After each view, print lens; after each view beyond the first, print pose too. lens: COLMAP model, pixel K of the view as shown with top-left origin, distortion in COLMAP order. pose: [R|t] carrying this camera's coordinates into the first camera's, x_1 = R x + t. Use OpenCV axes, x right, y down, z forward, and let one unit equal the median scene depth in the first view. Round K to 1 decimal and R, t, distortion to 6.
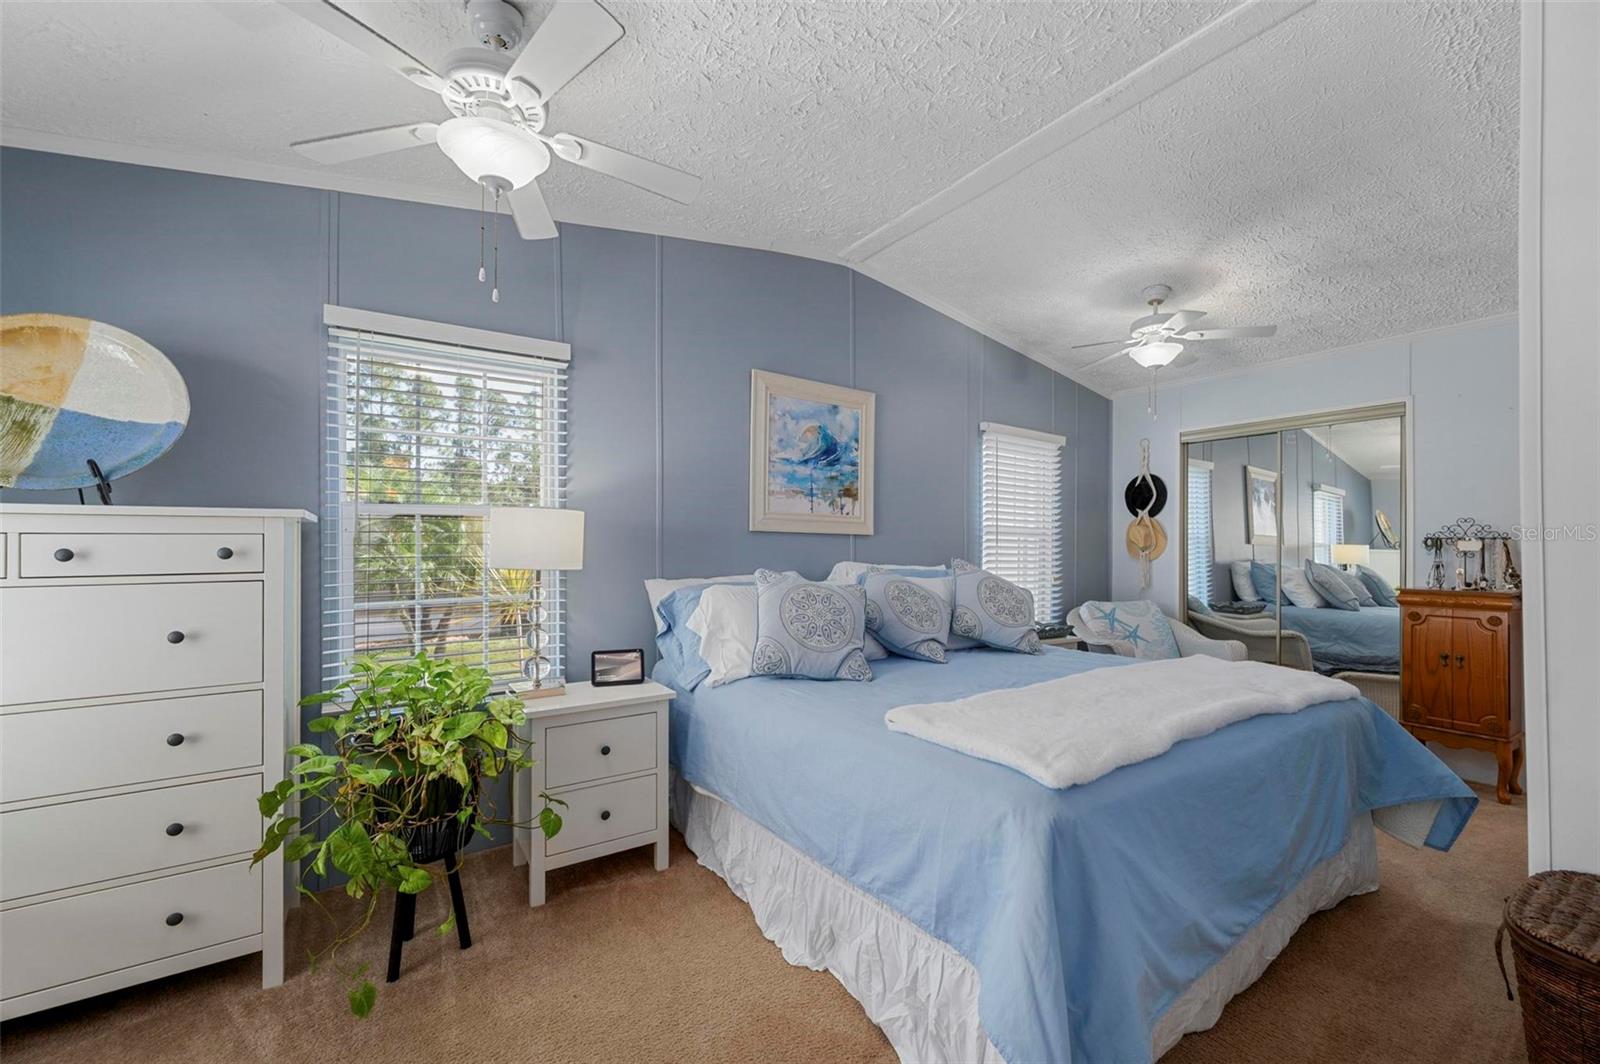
lens RADIAL K [[634.1, 0, 799.0], [0, 634.1, 547.8], [0, 0, 1]] dist [-0.000747, -0.000403]
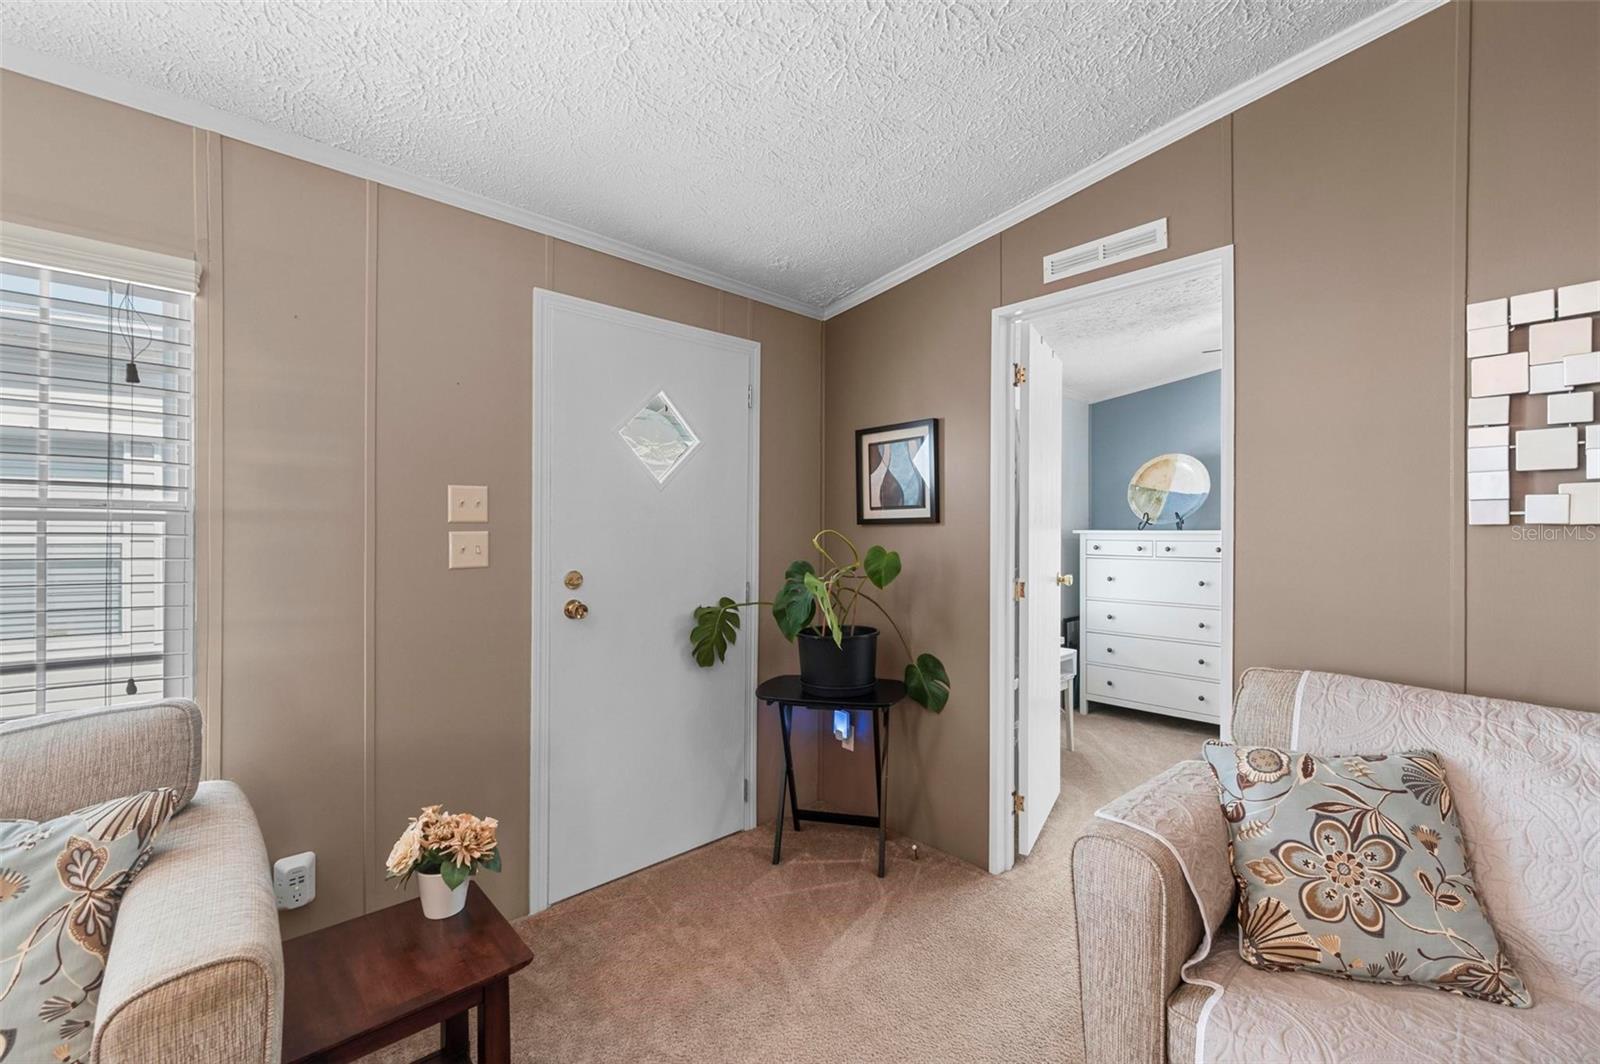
lens RADIAL K [[674.5, 0, 799.4], [0, 674.5, 529.6], [0, 0, 1]] dist [-0.001418, -0.000173]
pose [[0.157097, 0.000168, -0.987583, 1.290657], [0.000231, 1.000000, 0.000207, -0.065282], [0.987583, -0.000261, 0.157097, -0.904682]]
